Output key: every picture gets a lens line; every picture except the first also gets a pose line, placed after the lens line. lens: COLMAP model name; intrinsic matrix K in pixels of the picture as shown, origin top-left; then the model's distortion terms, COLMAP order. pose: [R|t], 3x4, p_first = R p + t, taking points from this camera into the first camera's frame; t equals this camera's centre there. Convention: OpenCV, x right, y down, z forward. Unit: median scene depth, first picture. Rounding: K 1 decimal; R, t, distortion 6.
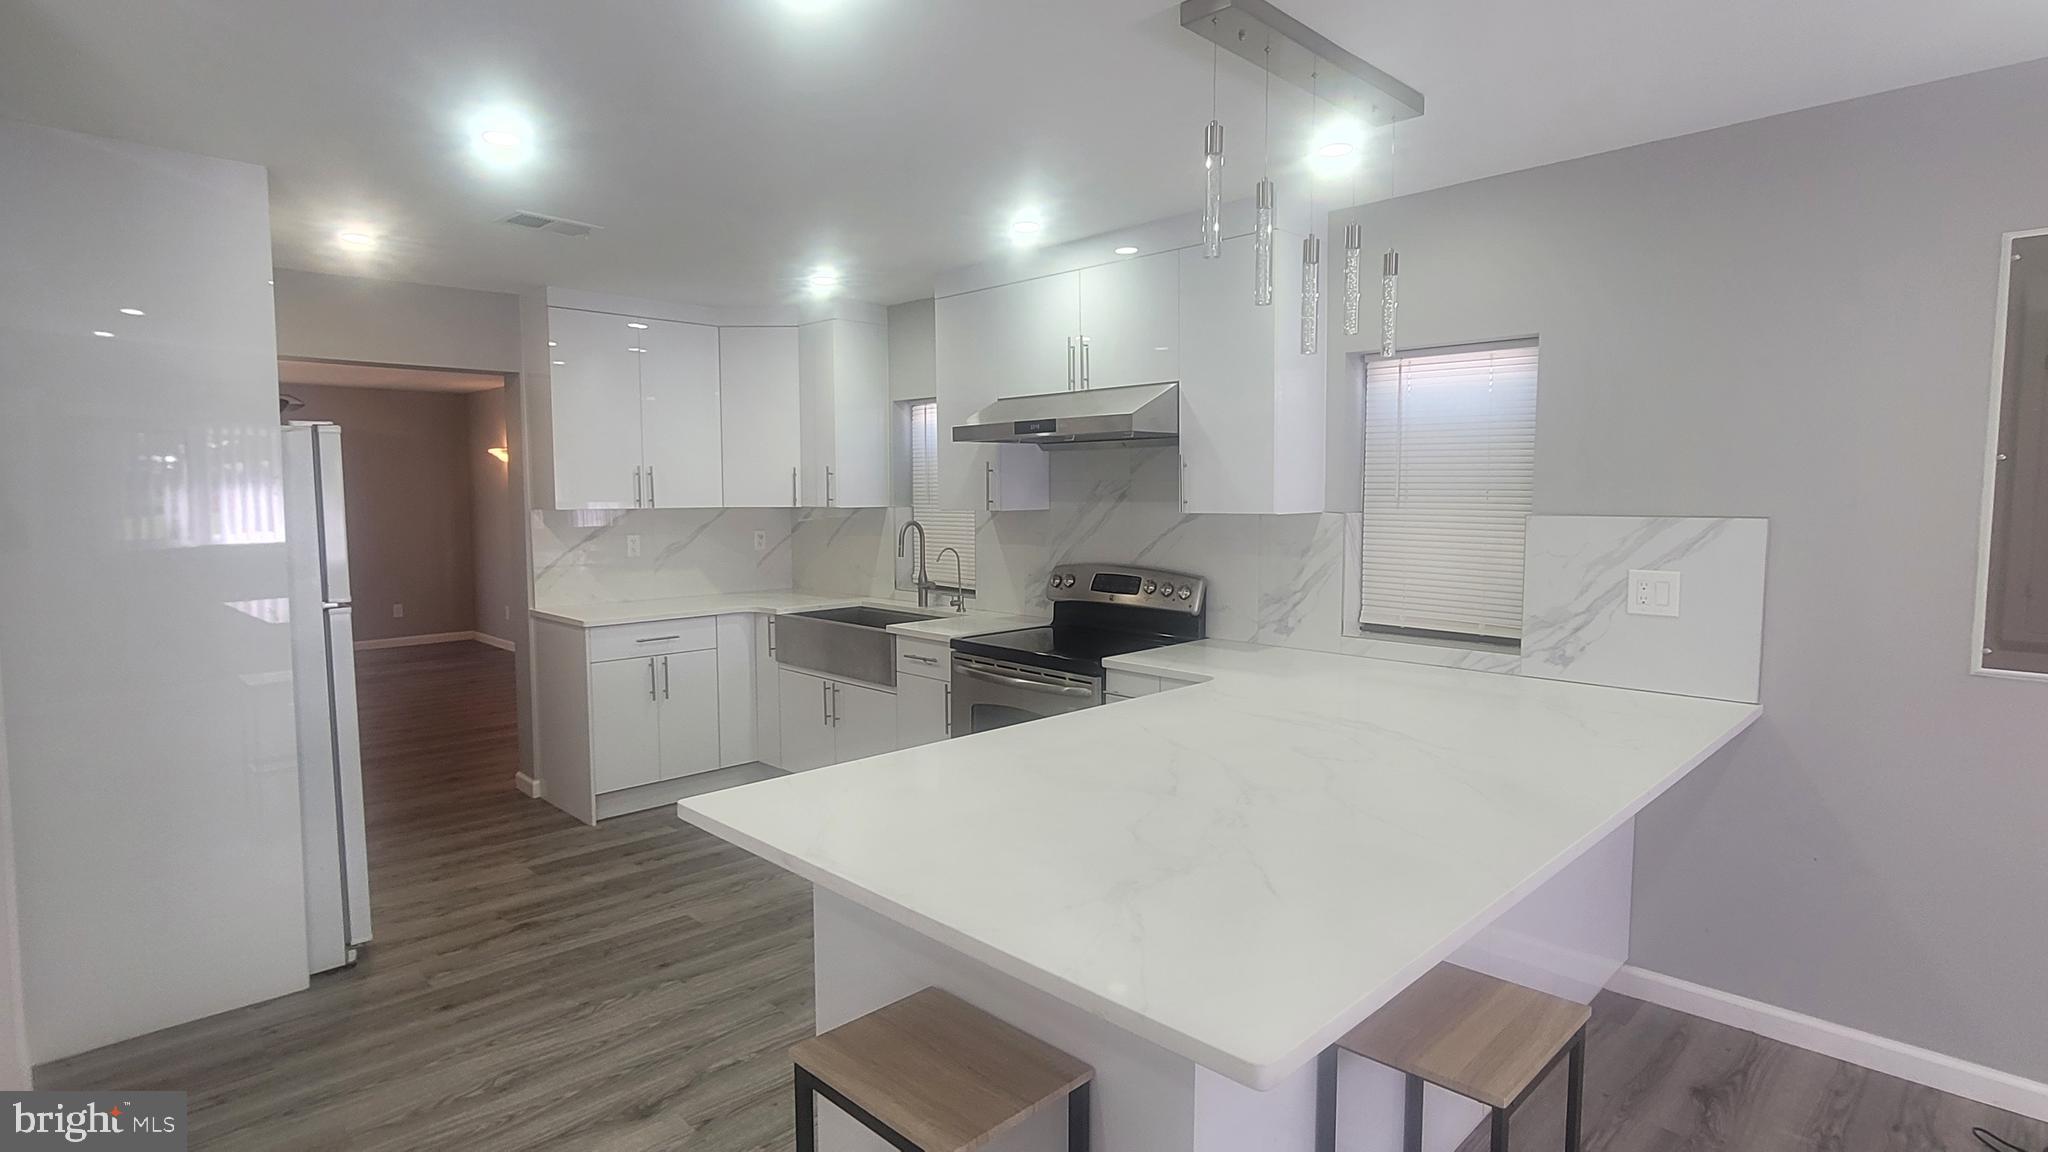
lens RADIAL K [[1044.9, 0, 1024.0], [0, 1044.9, 576.0], [0, 0, 1]] dist [-0.001707, -0.000061]
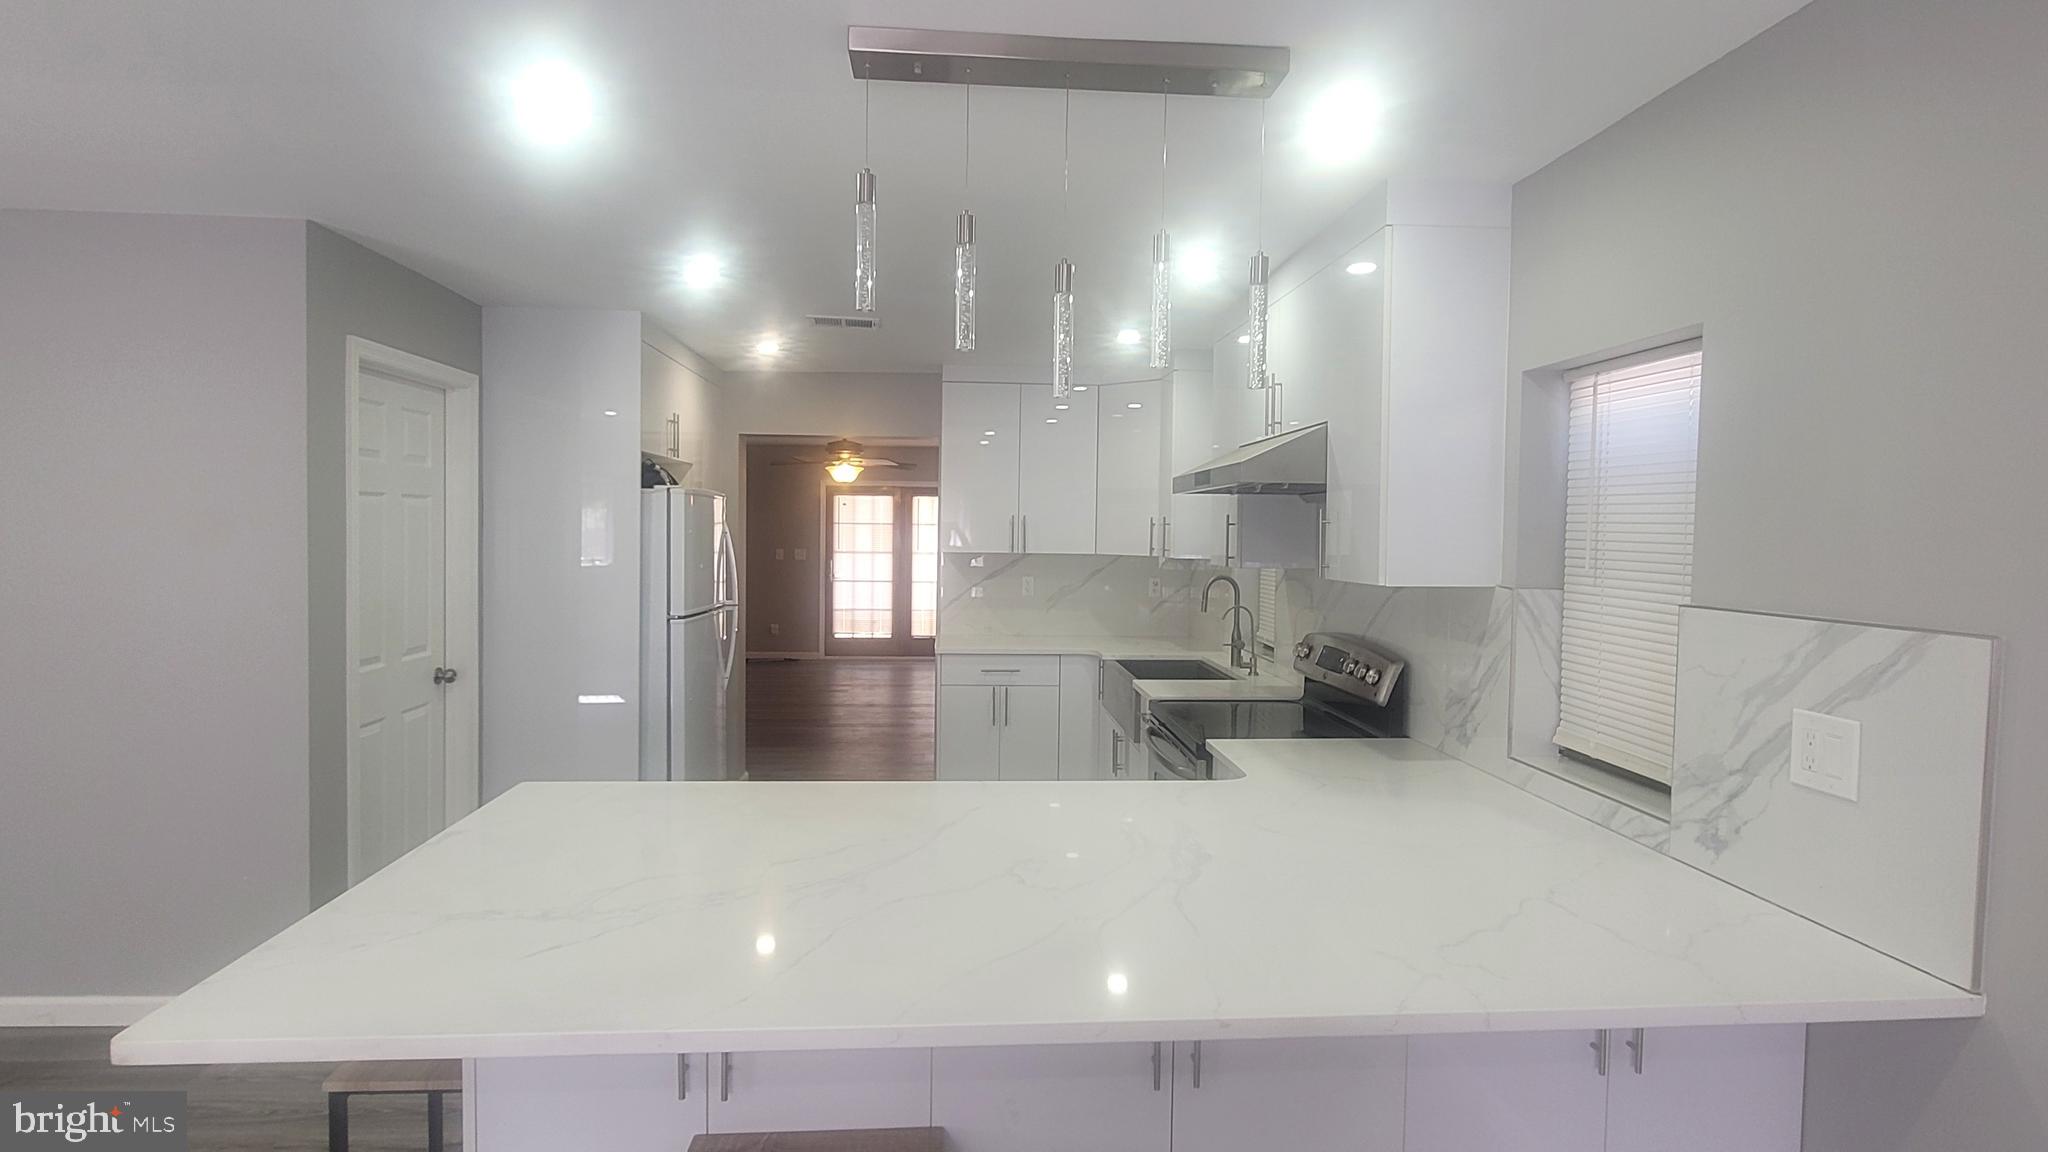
lens RADIAL K [[1053.8, 0, 1029.3], [0, 1053.8, 569.2], [0, 0, 1]] dist [0.002212, 0.000266]
pose [[0.759569, 0.040876, -0.649142, 0.479347], [-0.072362, 0.997138, -0.021883, -0.030429], [0.646390, 0.063594, 0.760353, 0.196770]]
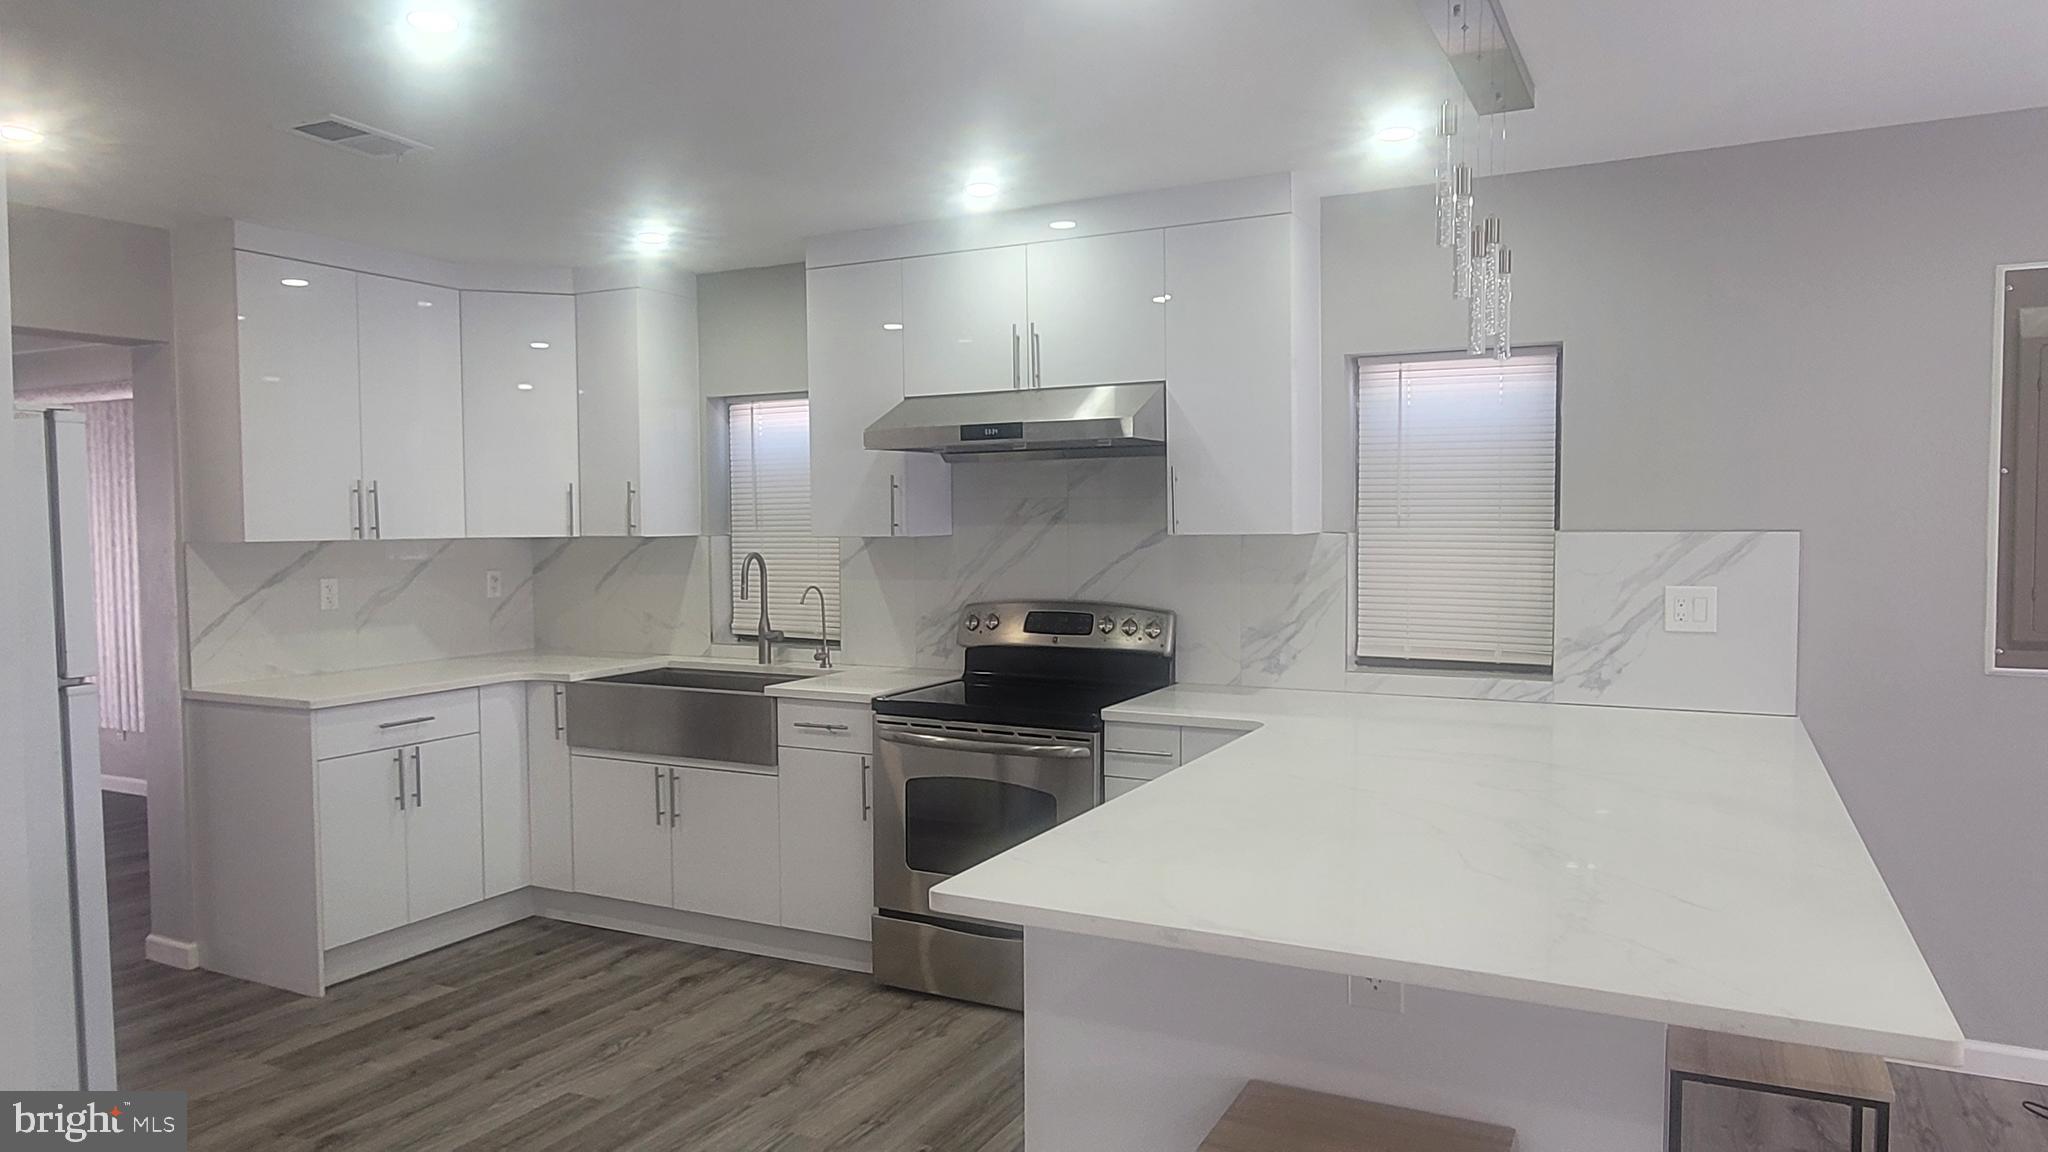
lens RADIAL K [[1331.3, 0, 1026.3], [0, 1331.3, 583.5], [0, 0, 1]] dist [-0.000328, -0.000017]
pose [[0.950100, -0.019519, 0.311333, -0.279565], [0.030875, 0.999024, -0.031588, 0.009252], [-0.310413, 0.039624, 0.949776, 0.006696]]
